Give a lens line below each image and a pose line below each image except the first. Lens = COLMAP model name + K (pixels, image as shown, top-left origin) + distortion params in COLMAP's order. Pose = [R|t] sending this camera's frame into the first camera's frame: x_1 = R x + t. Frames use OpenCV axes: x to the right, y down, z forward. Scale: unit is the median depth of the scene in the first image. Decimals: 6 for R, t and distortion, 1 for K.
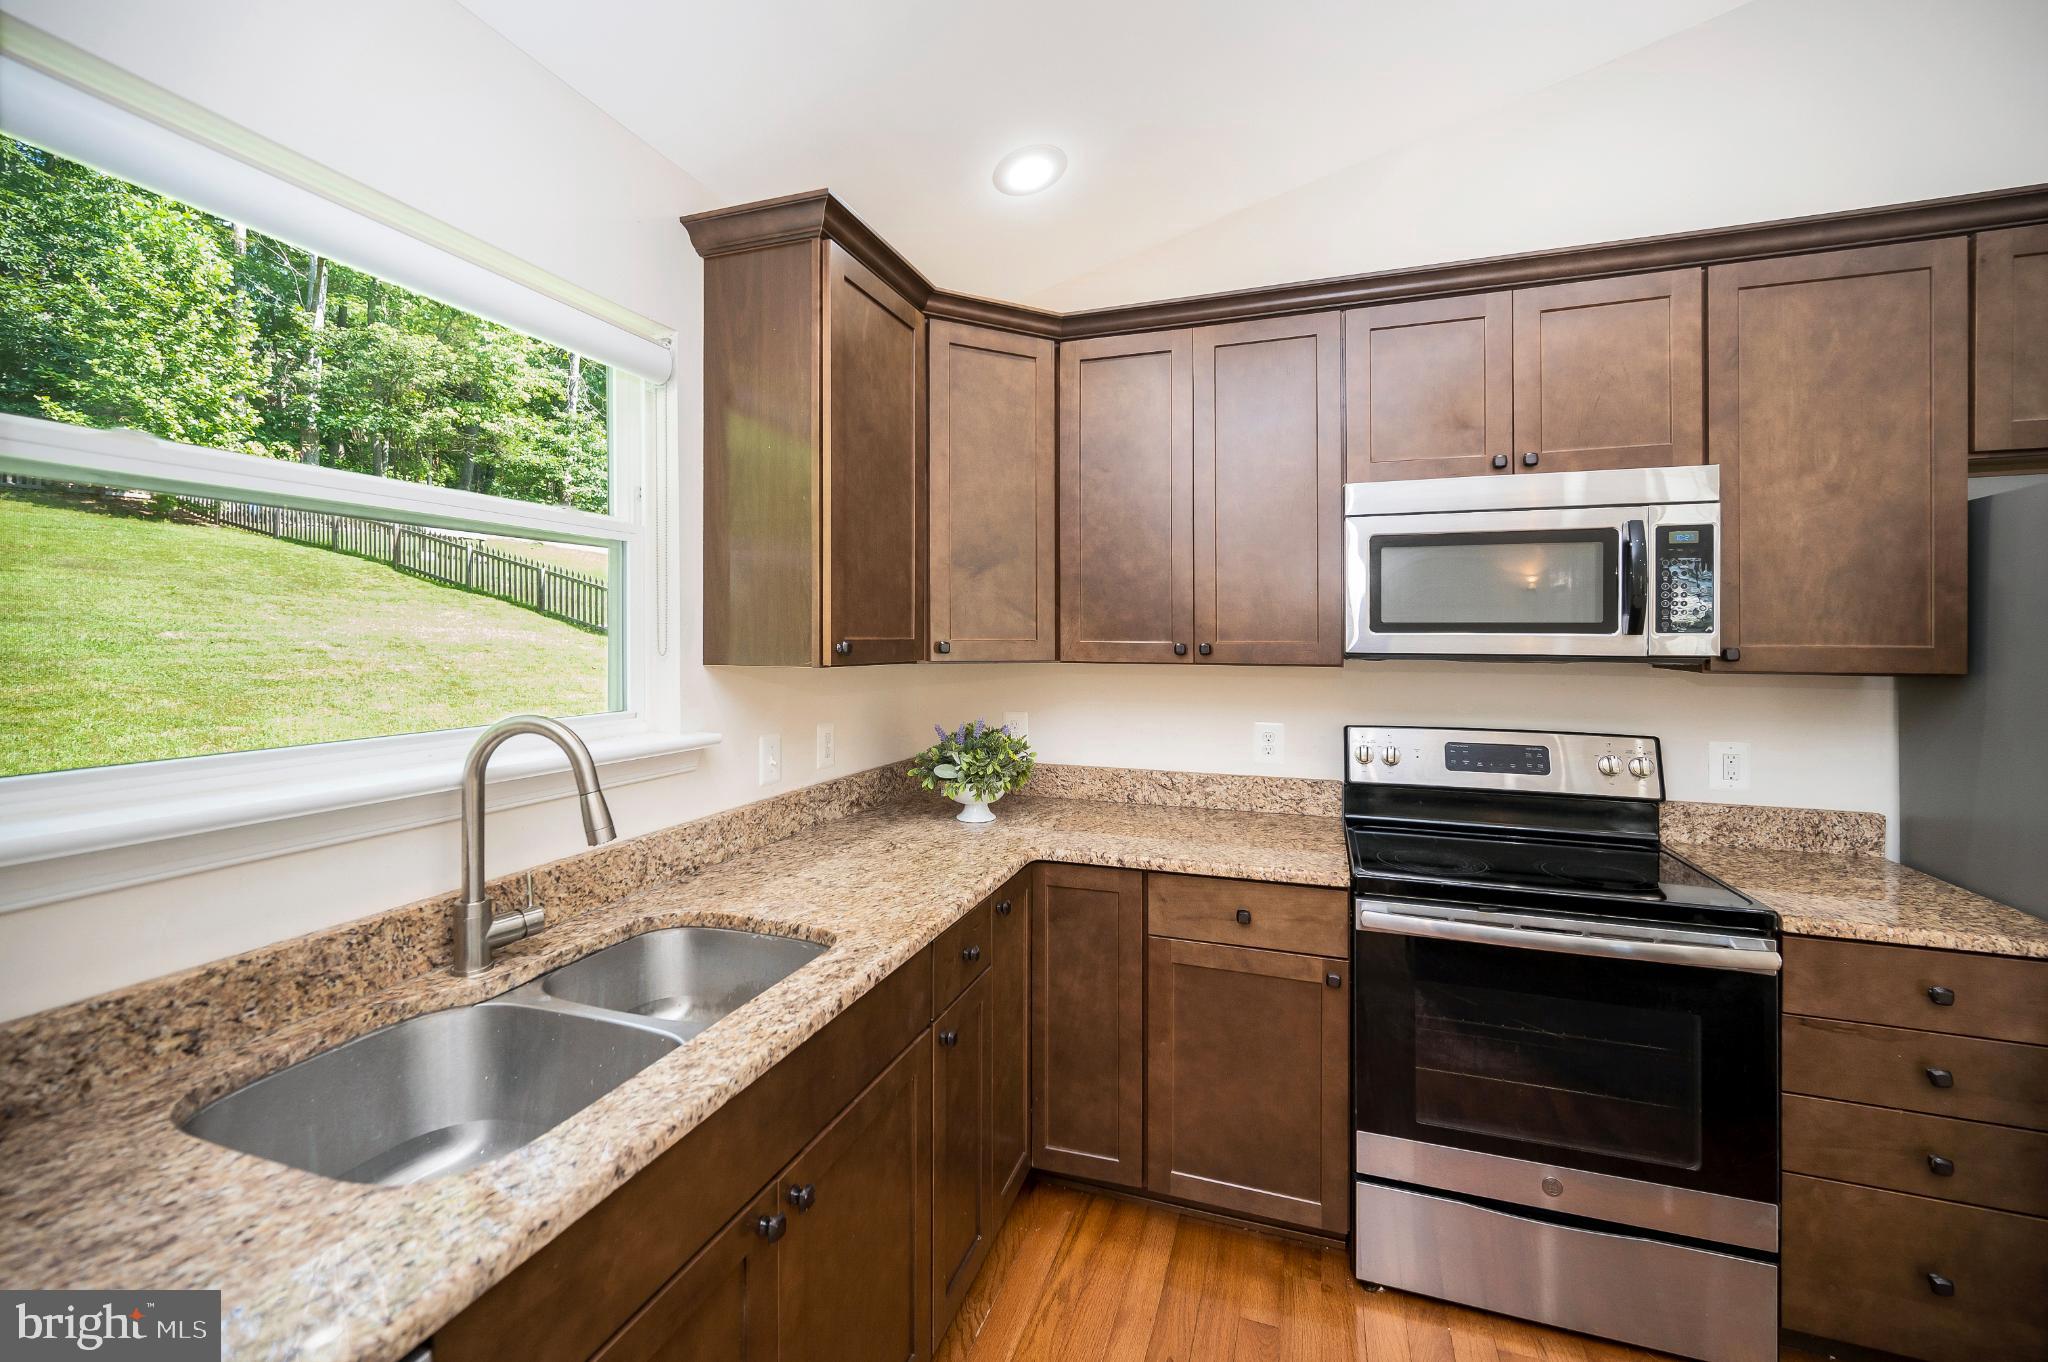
lens RADIAL K [[825.9, 0, 1050.6], [0, 825.9, 637.7], [0, 0, 1]] dist [0.007053, 0.000359]
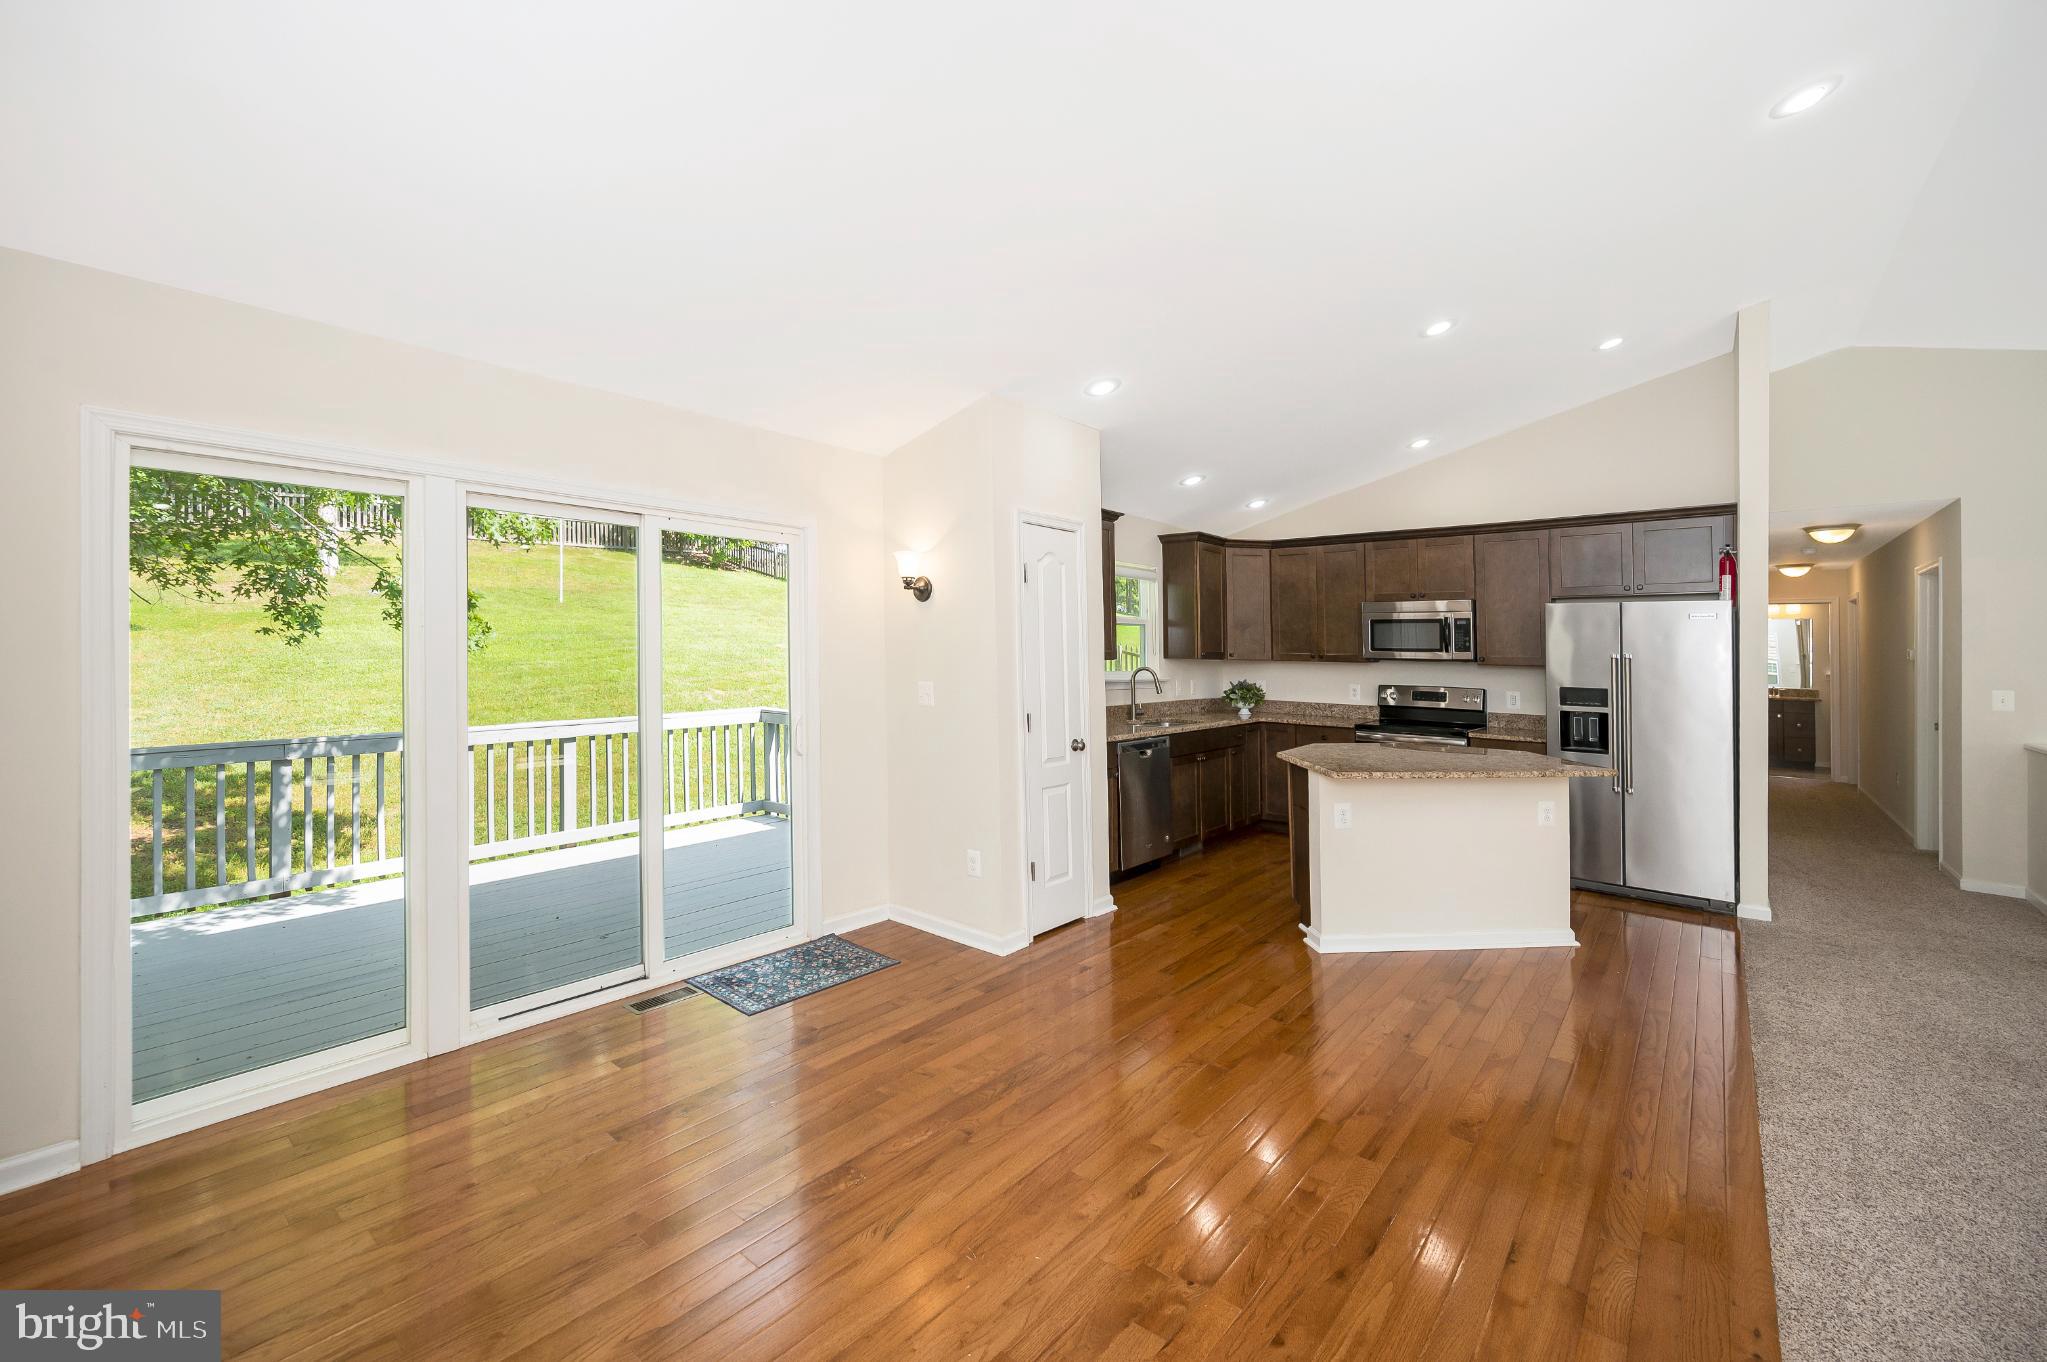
lens RADIAL K [[856.6, 0, 1028.0], [0, 856.6, 640.4], [0, 0, 1]] dist [-0.002001, -0.000017]
pose [[0.936524, 0.003517, -0.350587, 0.296637], [-0.008914, 0.999865, -0.013783, 0.009397], [0.350491, 0.016034, 0.936429, -2.391595]]
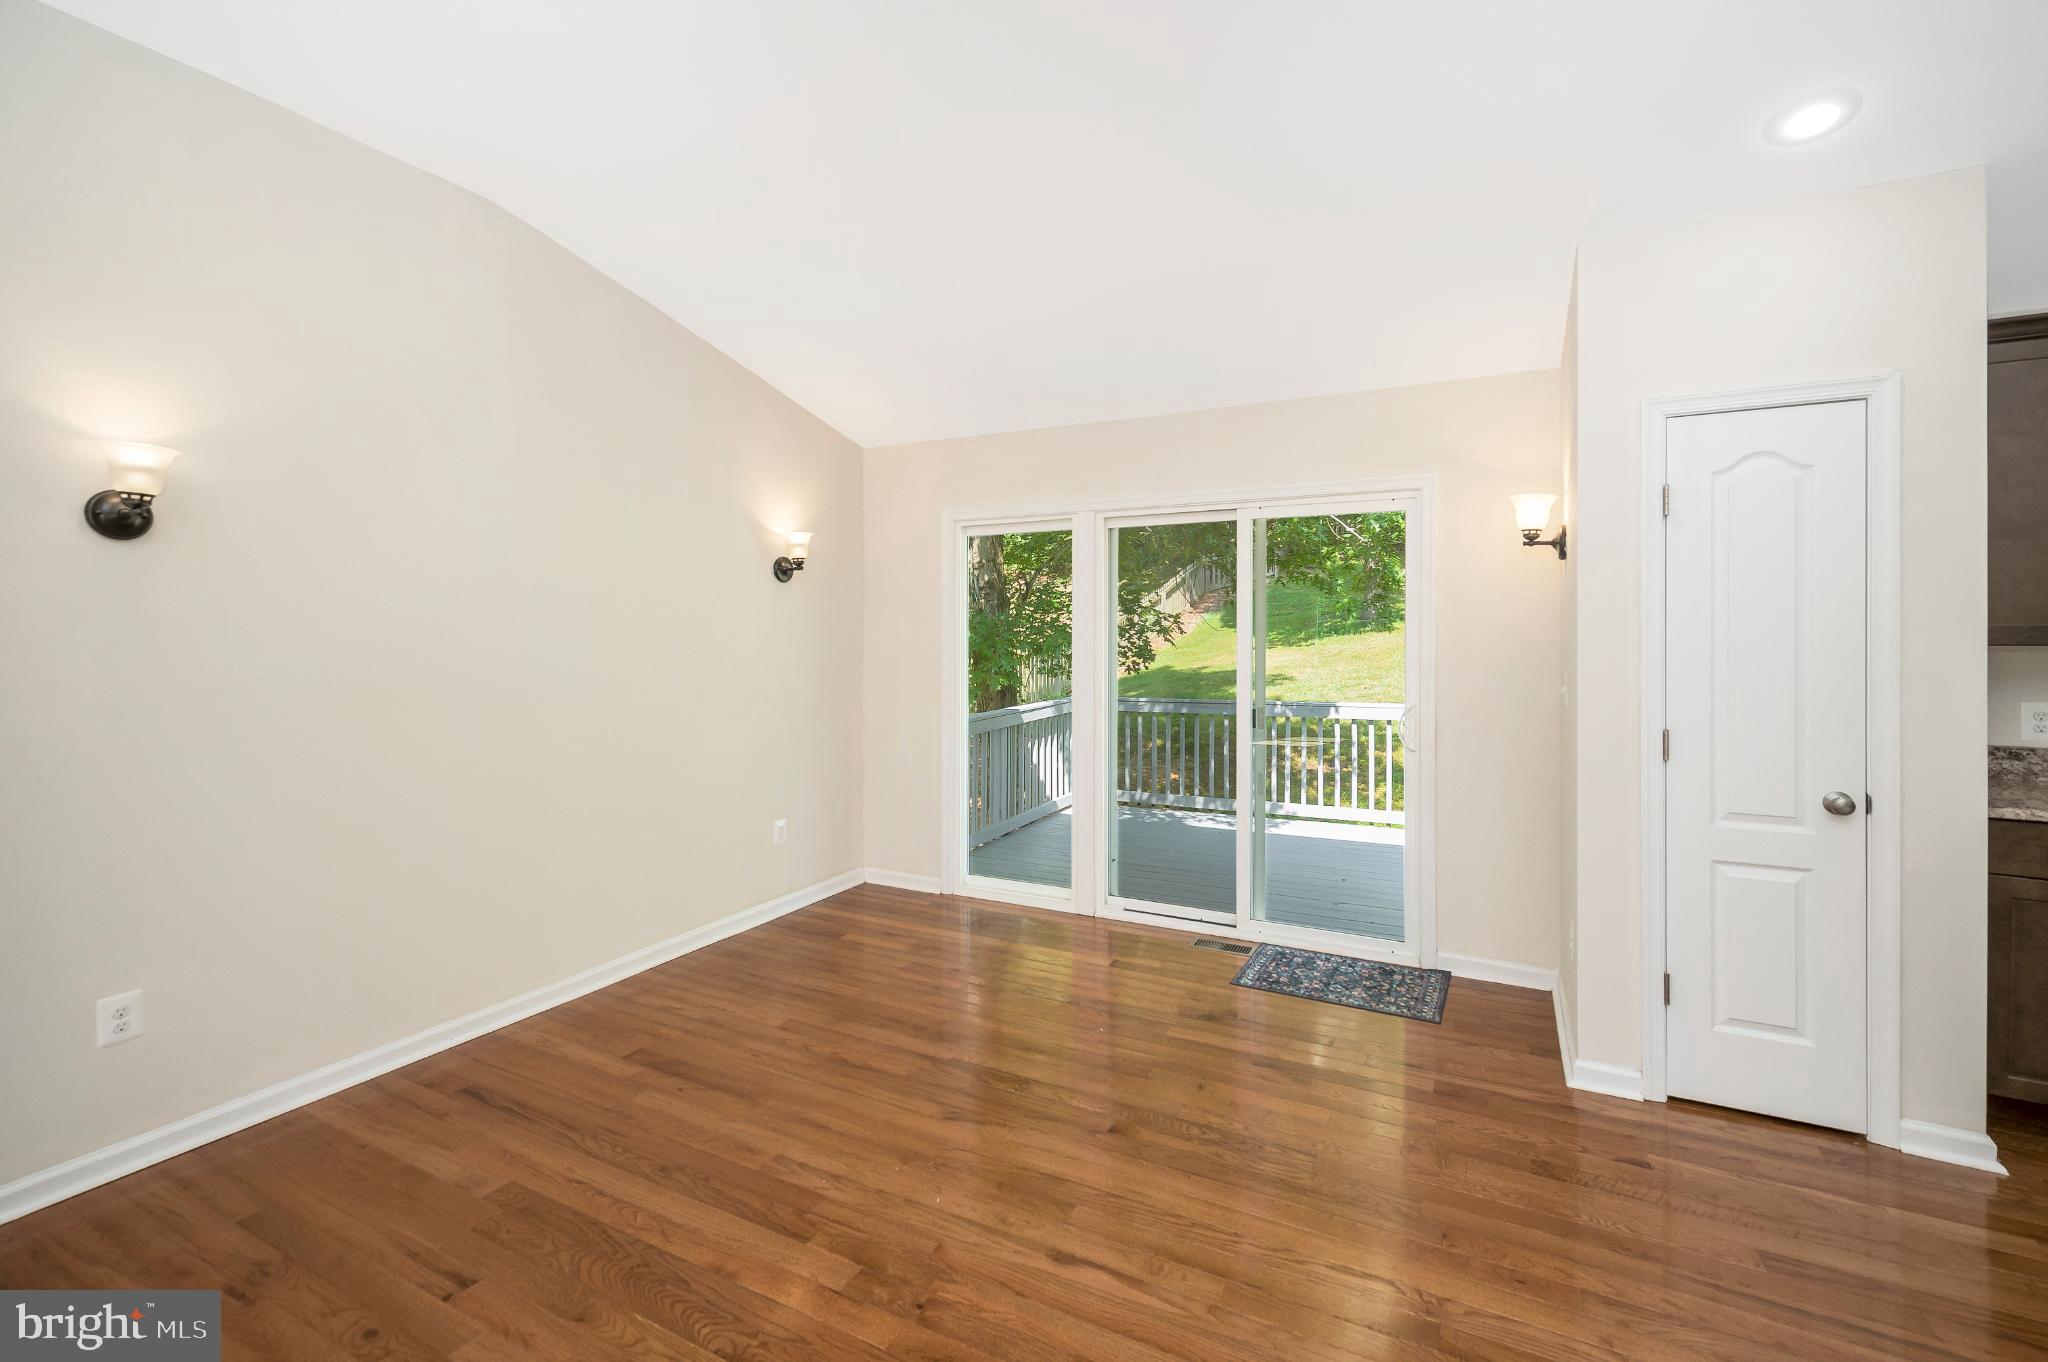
lens RADIAL K [[885.9, 0, 1016.2], [0, 885.9, 638.0], [0, 0, 1]] dist [0.000270, 0.000061]
pose [[-0.157237, 0.002154, -0.987559, 1.009857], [-0.001592, 0.999996, 0.002435, 0.024273], [0.987560, 0.001955, -0.157233, -1.188427]]
